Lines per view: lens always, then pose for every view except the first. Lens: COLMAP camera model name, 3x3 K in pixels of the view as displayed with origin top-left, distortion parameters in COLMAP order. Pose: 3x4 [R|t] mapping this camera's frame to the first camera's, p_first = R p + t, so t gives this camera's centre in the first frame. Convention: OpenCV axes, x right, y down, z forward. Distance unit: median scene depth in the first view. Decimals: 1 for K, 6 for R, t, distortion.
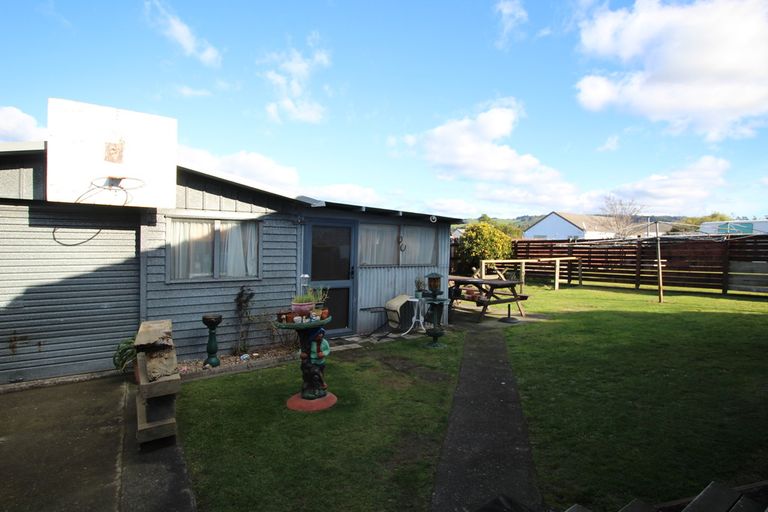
lens RADIAL K [[415.3, 0, 384.0], [0, 415.3, 256.0], [0, 0, 1]] dist [-0.019059, -0.000592]
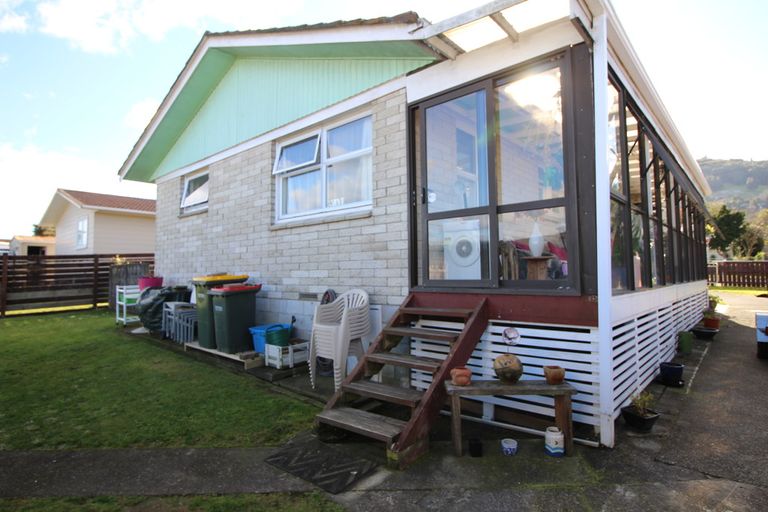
lens RADIAL K [[415.3, 0, 384.0], [0, 415.3, 256.0], [0, 0, 1]] dist [-0.019059, -0.000592]
pose [[-0.229418, 0.008488, 0.973291, -0.621824], [0.050139, 0.998737, 0.003108, -0.007281], [-0.972036, 0.049513, -0.229554, 0.567064]]
